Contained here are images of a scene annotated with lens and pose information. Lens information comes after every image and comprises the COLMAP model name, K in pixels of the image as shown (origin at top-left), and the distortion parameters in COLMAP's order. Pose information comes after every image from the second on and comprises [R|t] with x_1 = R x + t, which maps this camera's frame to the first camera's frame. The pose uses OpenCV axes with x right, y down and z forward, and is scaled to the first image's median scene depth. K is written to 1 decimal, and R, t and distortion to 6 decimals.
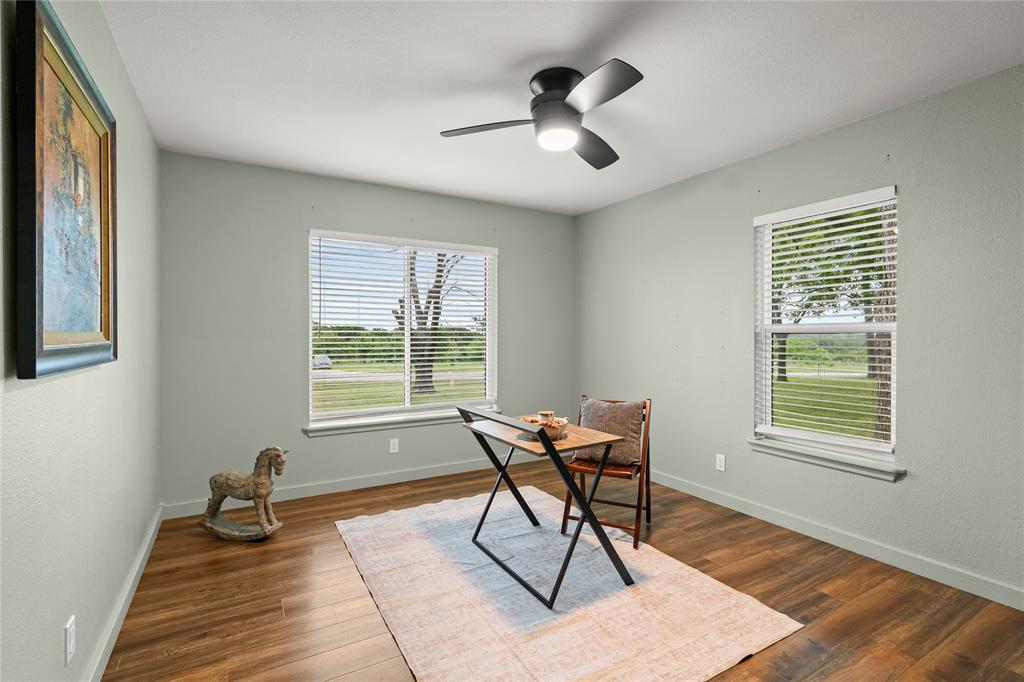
lens RADIAL K [[471.9, 0, 511.8], [0, 471.9, 336.6], [0, 0, 1]] dist [-0.002253, 0.000939]
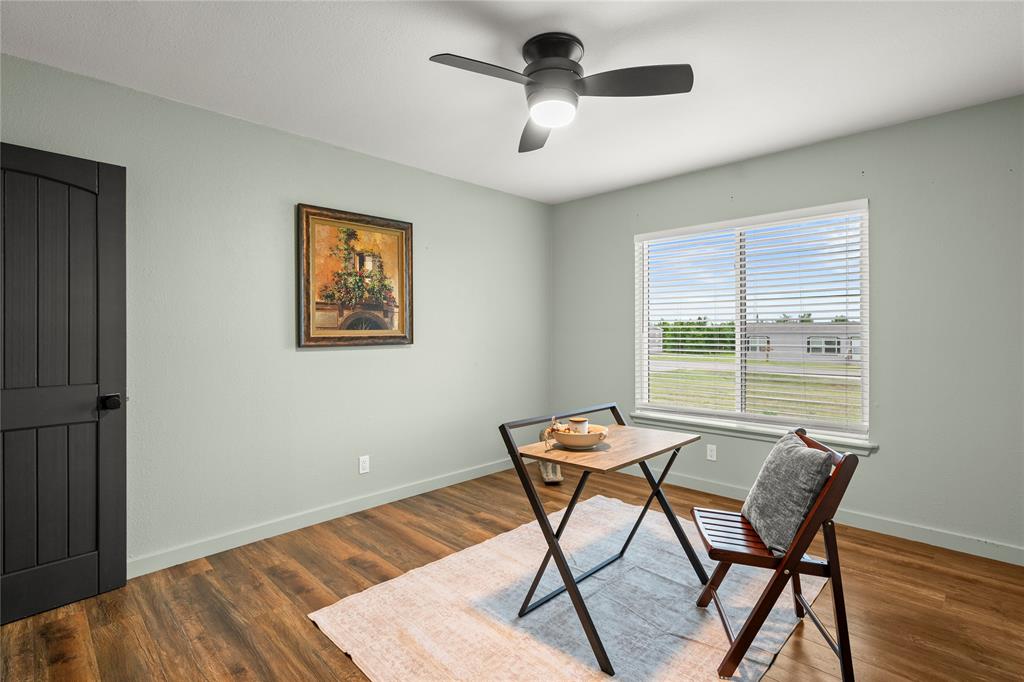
lens RADIAL K [[469.8, 0, 512.6], [0, 469.8, 327.7], [0, 0, 1]] dist [-0.000524, -0.000129]
pose [[0.238159, -0.036194, -0.970551, 0.796726], [0.009315, 0.999345, -0.034982, 0.037791], [0.971181, -0.000709, 0.238340, 0.626901]]
